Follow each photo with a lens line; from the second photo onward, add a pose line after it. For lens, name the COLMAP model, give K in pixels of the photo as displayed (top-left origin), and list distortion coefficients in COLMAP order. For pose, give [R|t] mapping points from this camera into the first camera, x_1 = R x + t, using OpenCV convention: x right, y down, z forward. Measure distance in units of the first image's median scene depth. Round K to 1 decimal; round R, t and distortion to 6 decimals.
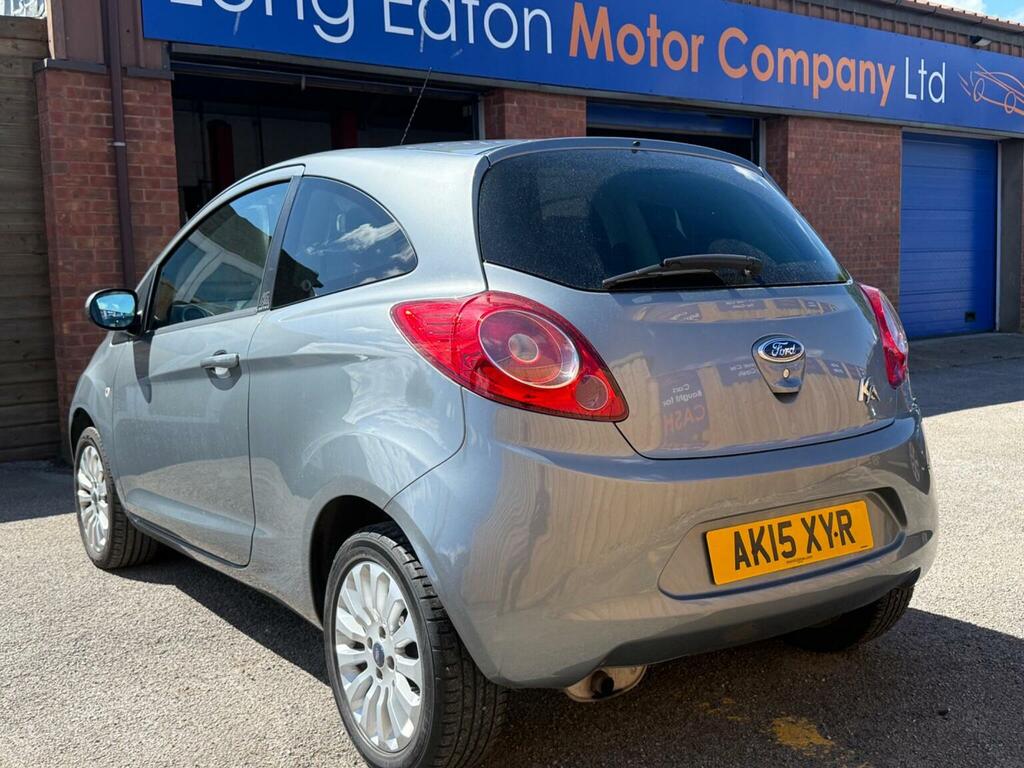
lens RADIAL K [[1099.4, 0, 512.0], [0, 1099.4, 384.0], [0, 0, 1]] dist [0.174104, -0.368634]
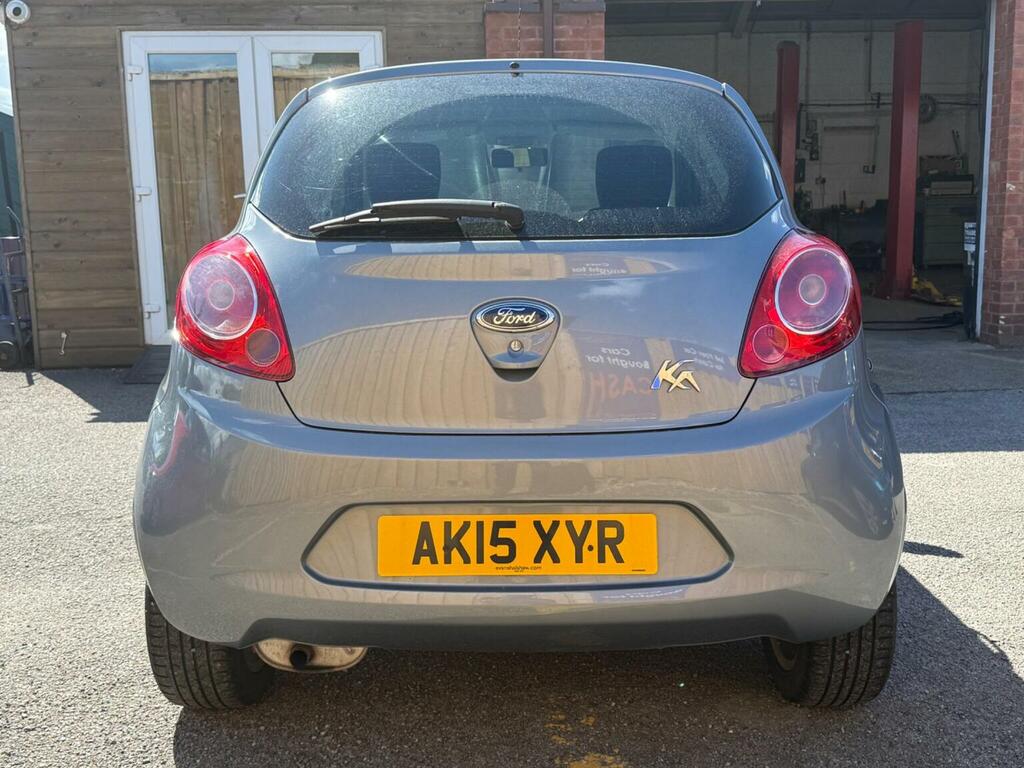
lens RADIAL K [[1099.4, 0, 512.0], [0, 1099.4, 384.0], [0, 0, 1]] dist [0.174104, -0.368634]
pose [[0.815841, 0.103575, -0.568925, 0.684094], [-0.065269, 0.994035, 0.087371, -0.050297], [0.574581, -0.034147, 0.817735, 0.309679]]
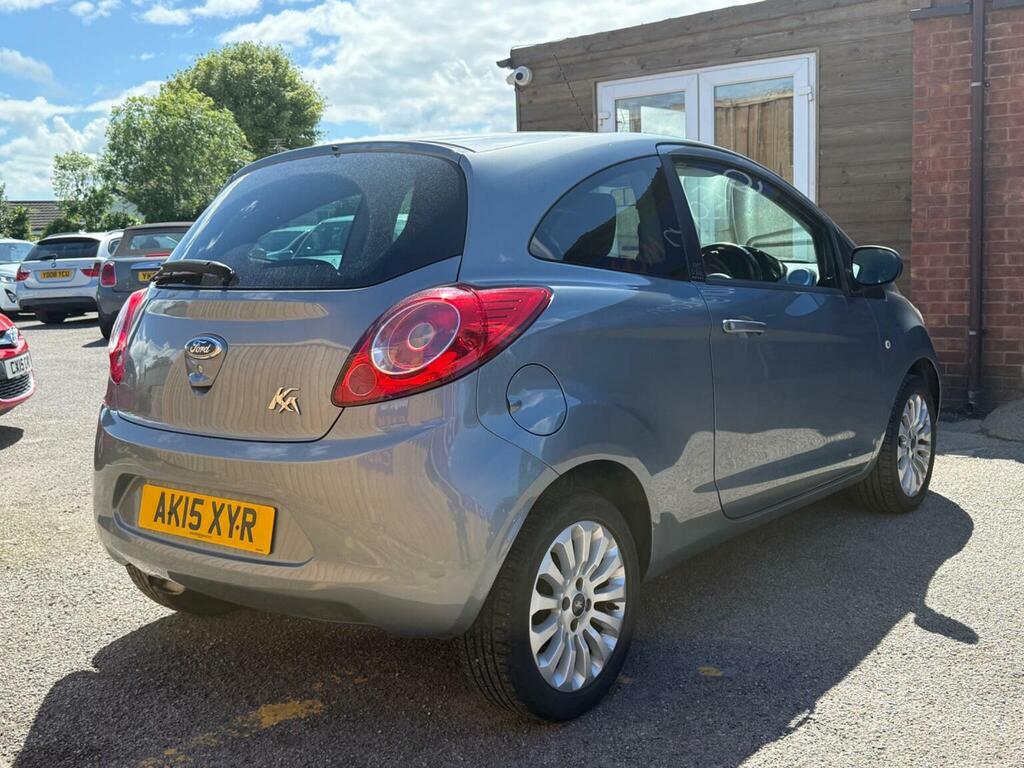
lens RADIAL K [[1099.4, 0, 512.0], [0, 1099.4, 384.0], [0, 0, 1]] dist [0.174104, -0.368634]
pose [[0.289744, 0.140494, -0.946737, 1.333635], [-0.065565, 0.989757, 0.126813, -0.149341], [0.954856, 0.025329, 0.295987, 0.925339]]
